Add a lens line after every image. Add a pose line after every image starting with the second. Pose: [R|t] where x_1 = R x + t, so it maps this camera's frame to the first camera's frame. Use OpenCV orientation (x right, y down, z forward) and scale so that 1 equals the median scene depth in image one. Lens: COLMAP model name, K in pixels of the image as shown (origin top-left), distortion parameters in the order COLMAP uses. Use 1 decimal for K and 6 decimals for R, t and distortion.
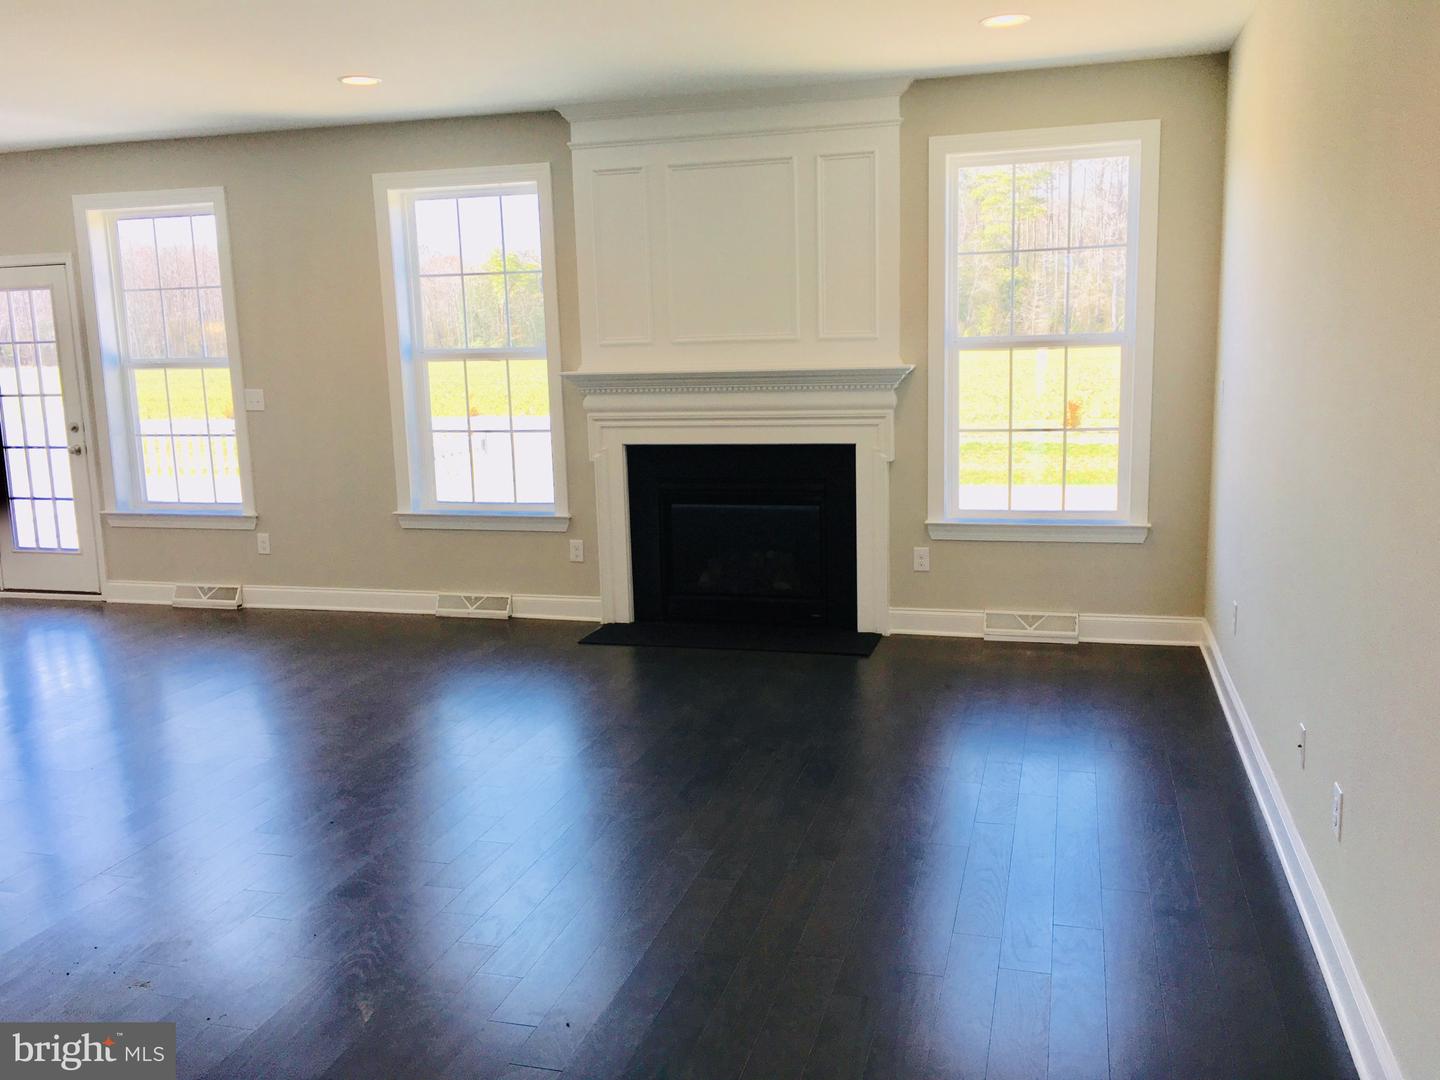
lens RADIAL K [[1235.0, 0, 711.6], [0, 1235.0, 528.9], [0, 0, 1]] dist [0.079321, -0.095941]
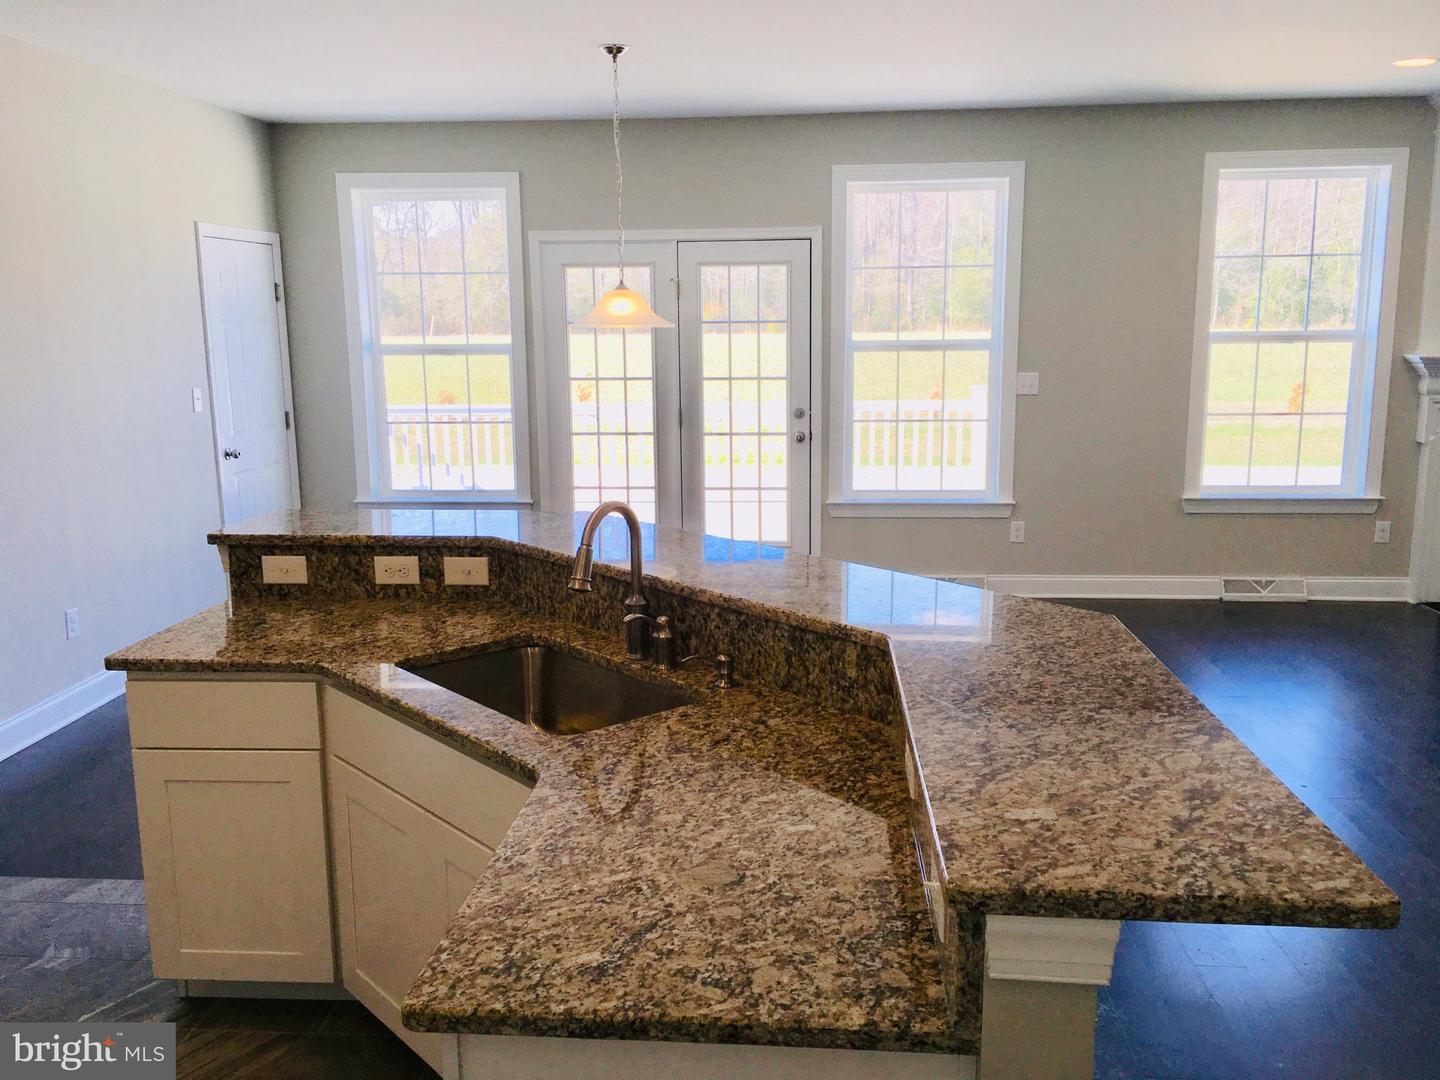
lens RADIAL K [[1235.0, 0, 691.1], [0, 1235.0, 537.1], [0, 0, 1]] dist [0.079321, -0.095941]
pose [[0.979206, -0.017540, 0.202109, -0.873142], [0.015159, 0.999796, 0.013323, -0.000847], [-0.202302, -0.009982, 0.979272, 0.110872]]
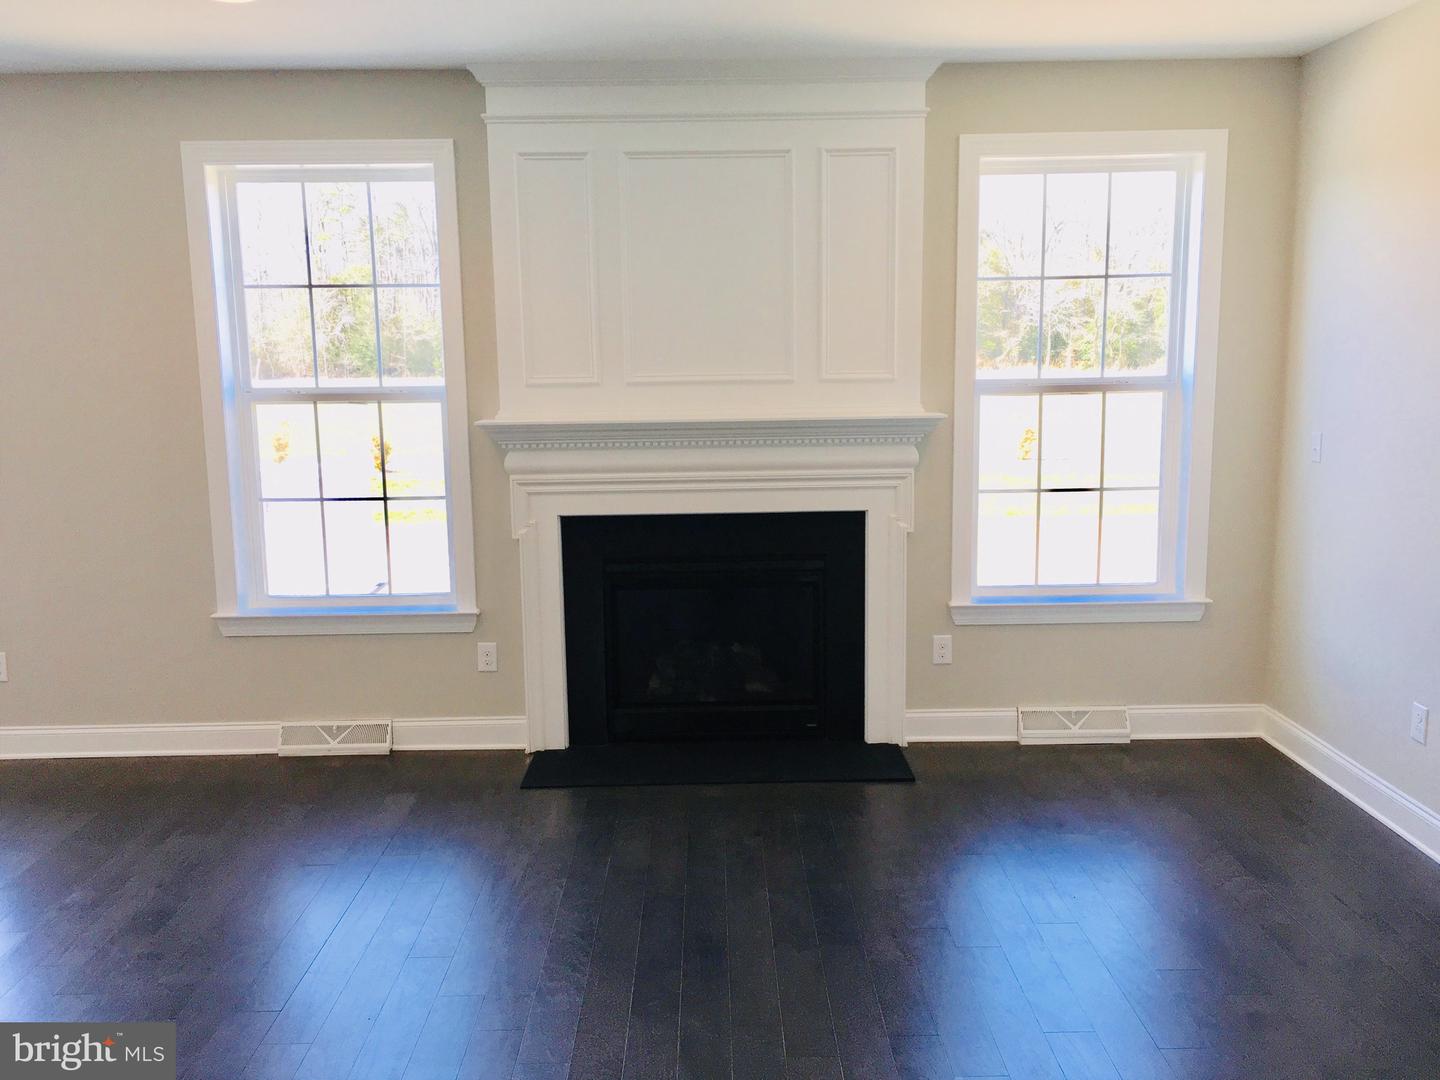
lens RADIAL K [[1235.0, 0, 729.1], [0, 1235.0, 537.5], [0, 0, 1]] dist [0.079321, -0.095941]
pose [[0.957505, -0.026788, 0.287169, -0.193495], [0.033251, 0.999291, -0.017652, -0.038722], [-0.286493, 0.026450, 0.957717, 0.248409]]
